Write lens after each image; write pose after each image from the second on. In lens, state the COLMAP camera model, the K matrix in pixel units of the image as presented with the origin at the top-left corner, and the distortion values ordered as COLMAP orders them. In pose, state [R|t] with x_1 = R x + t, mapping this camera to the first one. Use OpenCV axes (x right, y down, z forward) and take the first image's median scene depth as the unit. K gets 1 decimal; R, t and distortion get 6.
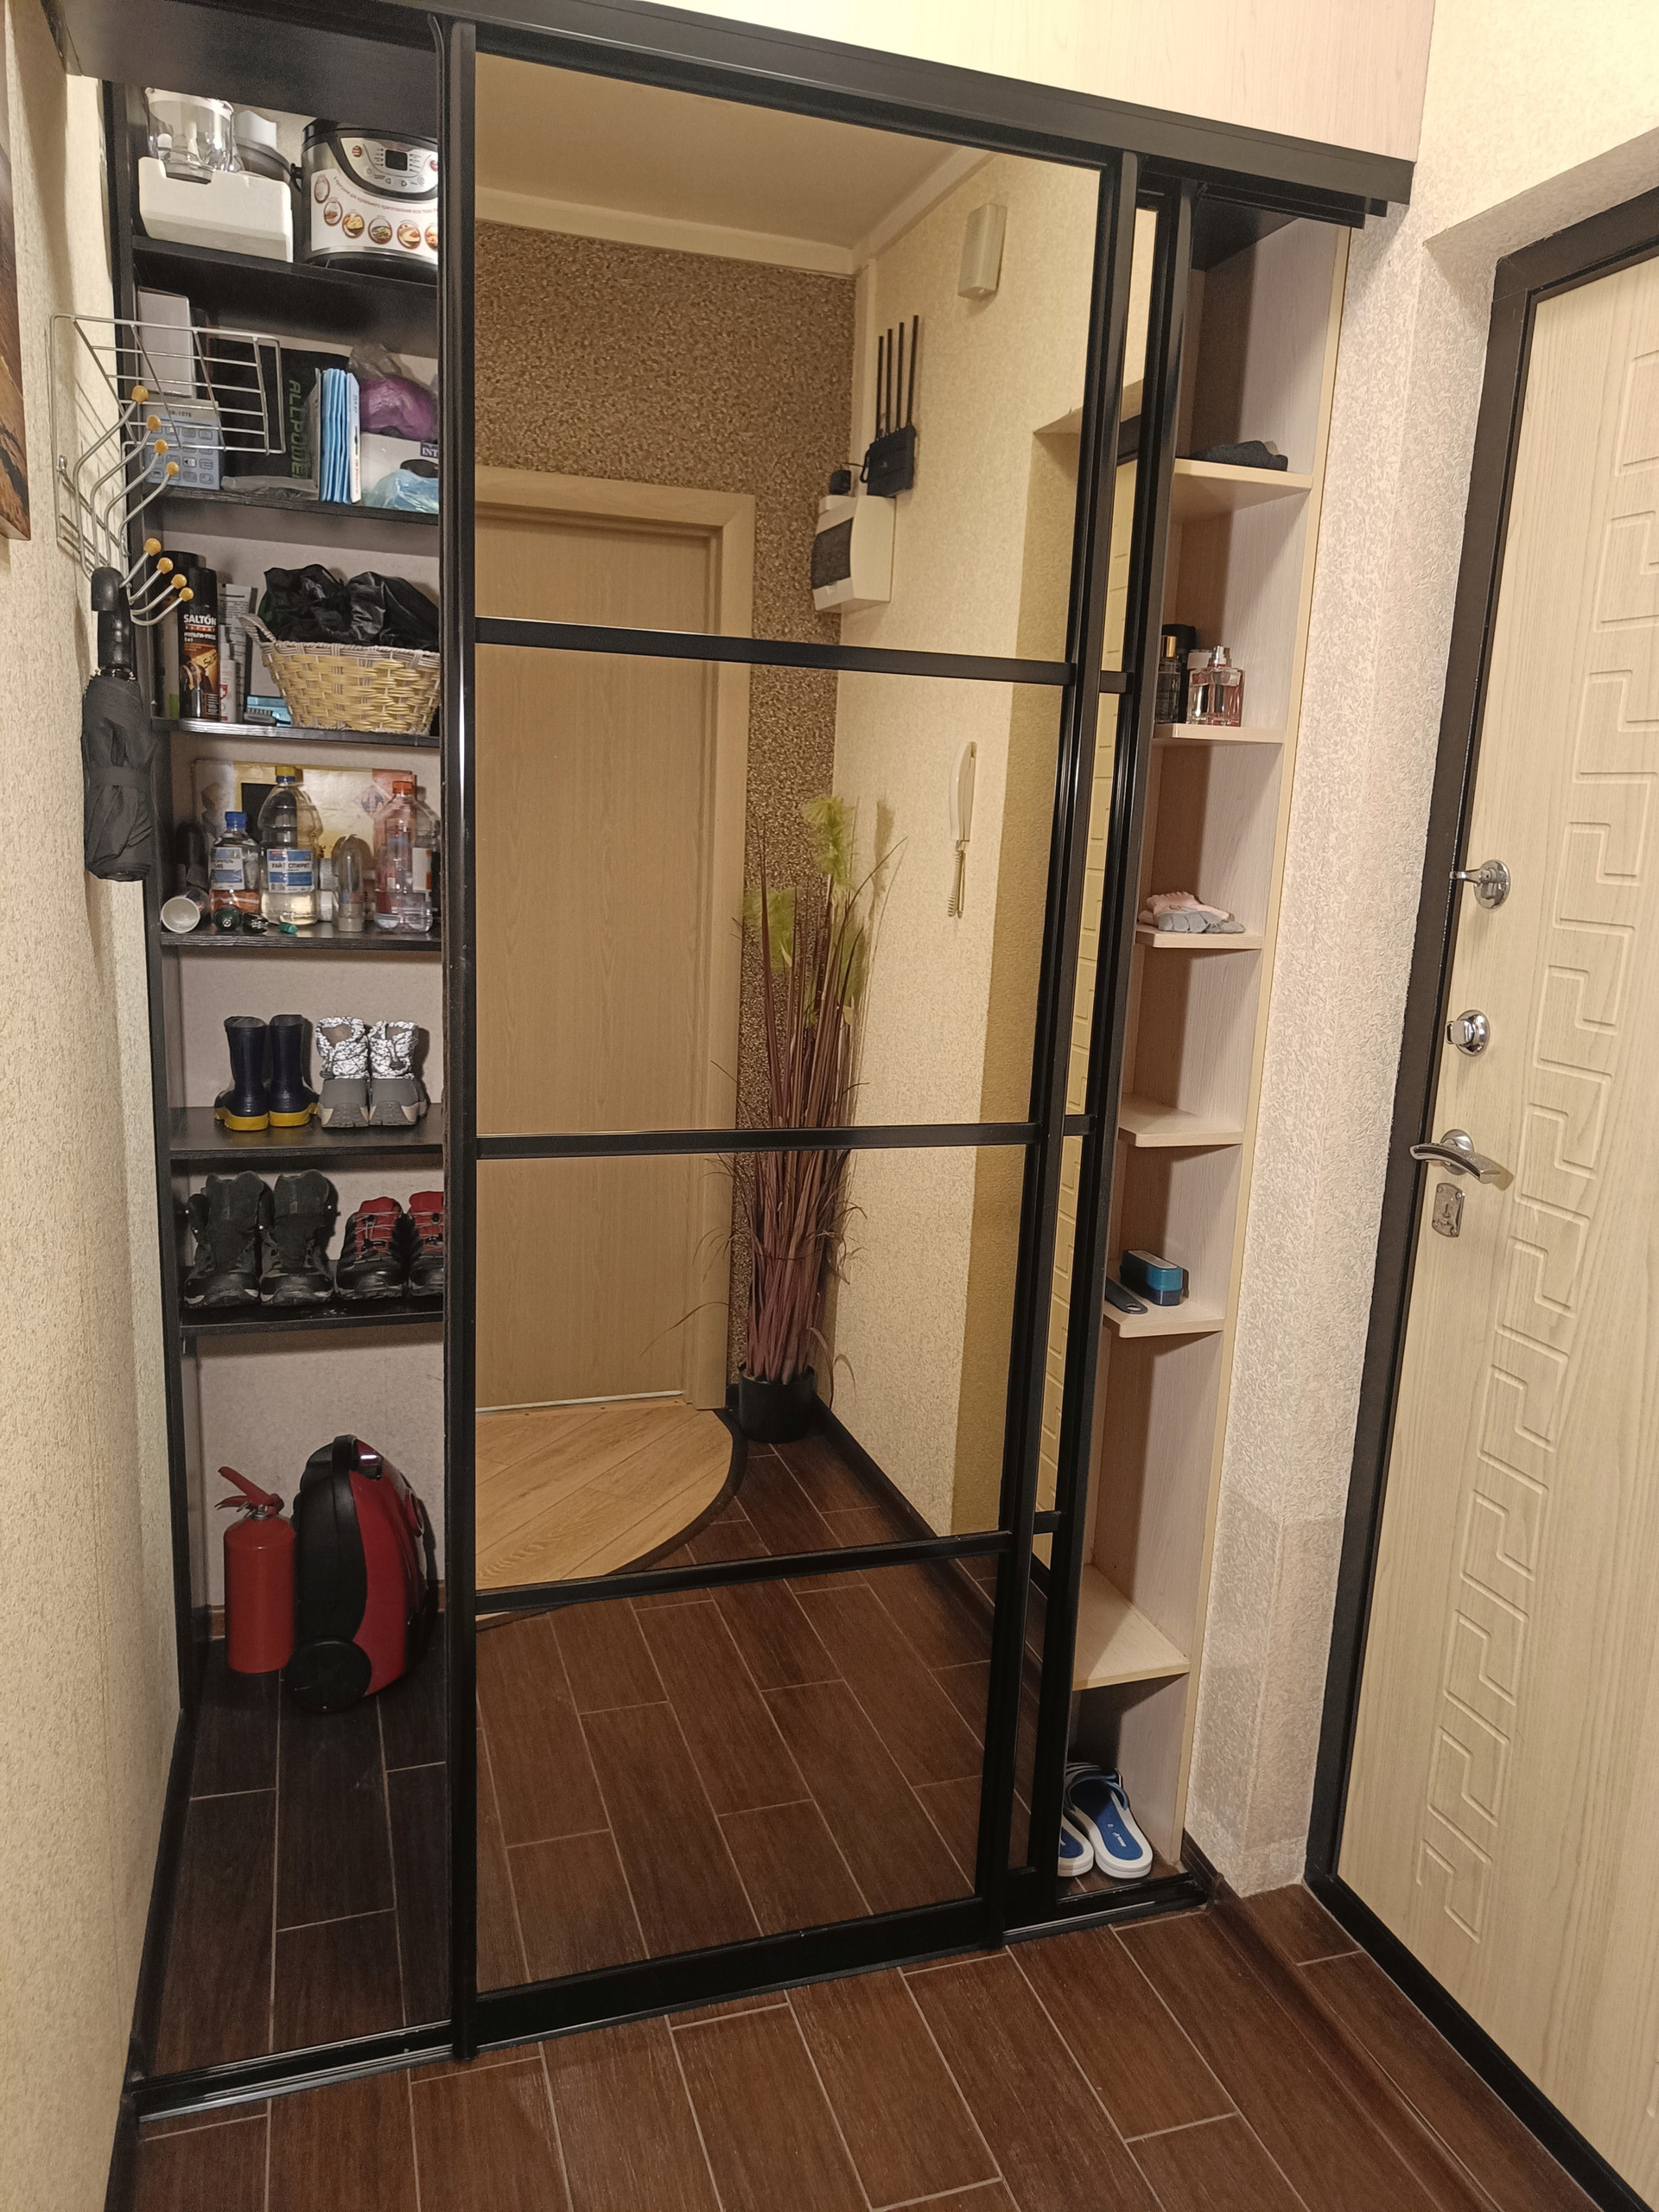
lens RADIAL K [[1544.2, 0, 829.5], [0, 1544.2, 1106.0], [0, 0, 1]] dist [-0.004238, -0.003234]
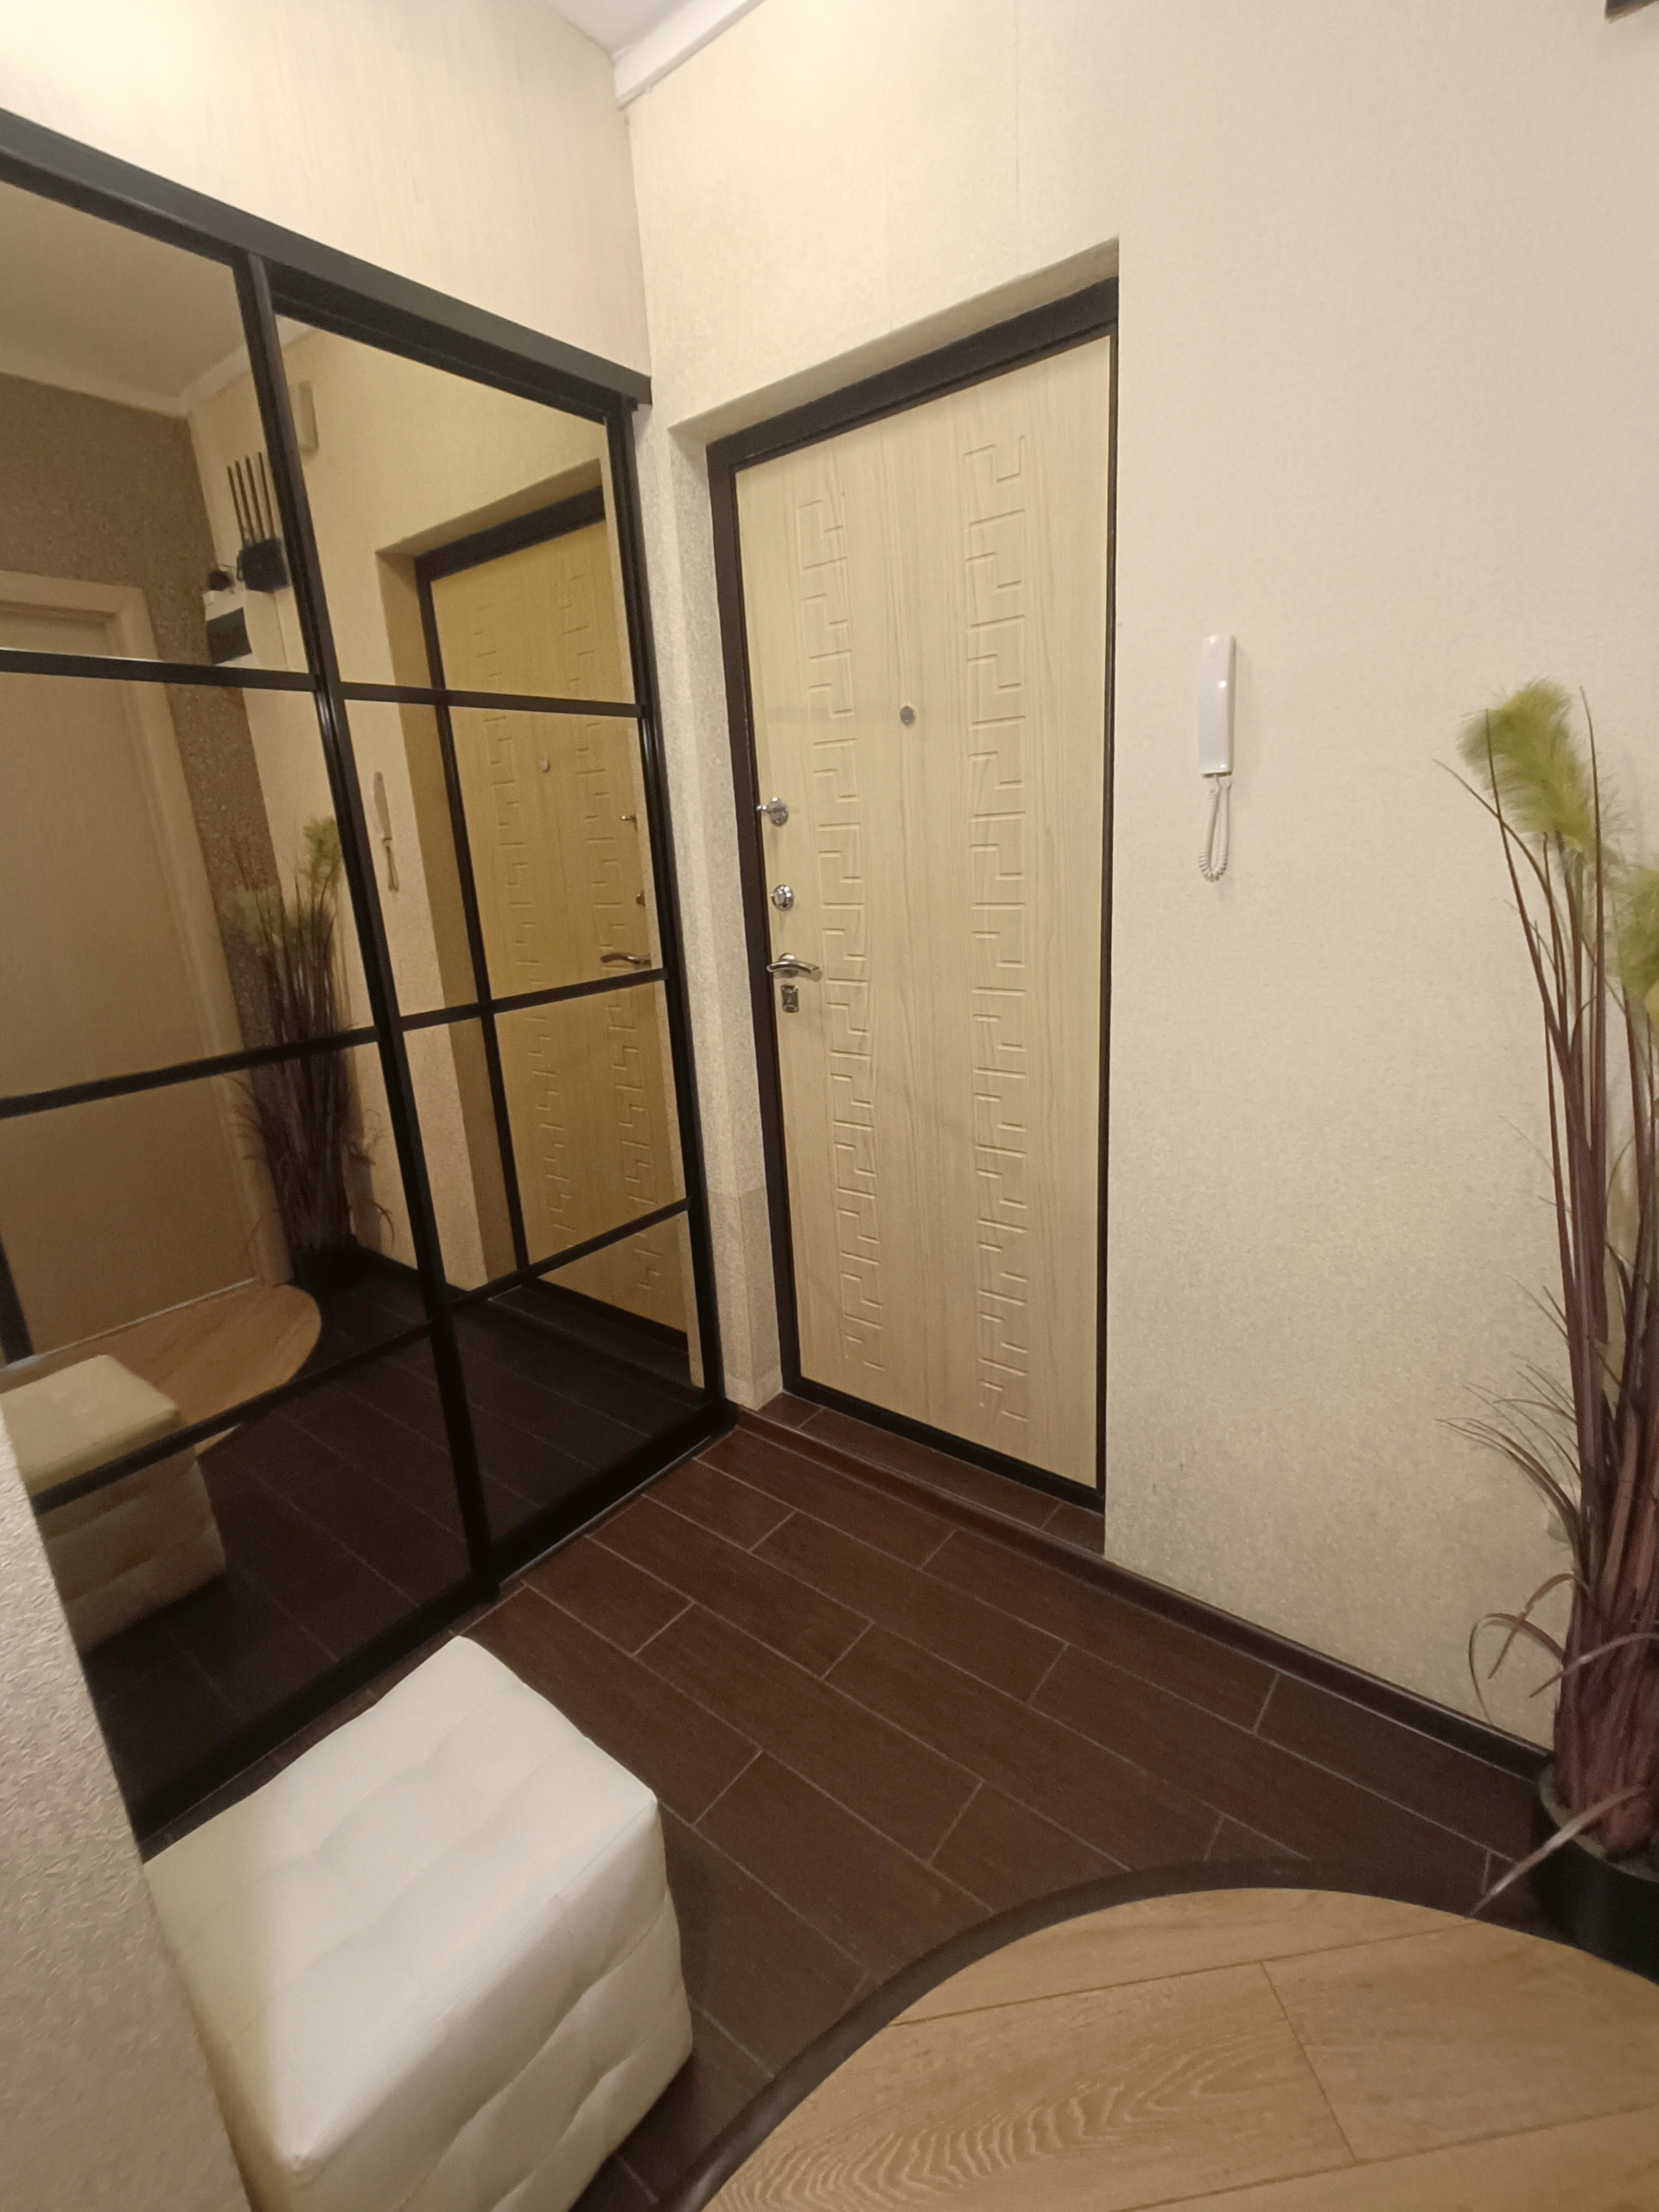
lens RADIAL K [[1003.8, 0, 829.5], [0, 1003.8, 1106.0], [0, 0, 1]] dist [0.002581, -0.004915]
pose [[0.818979, -0.230507, 0.525490, -0.208045], [0.195550, 0.973067, 0.122072, 0.056406], [-0.539475, 0.002785, 0.841997, -0.014042]]
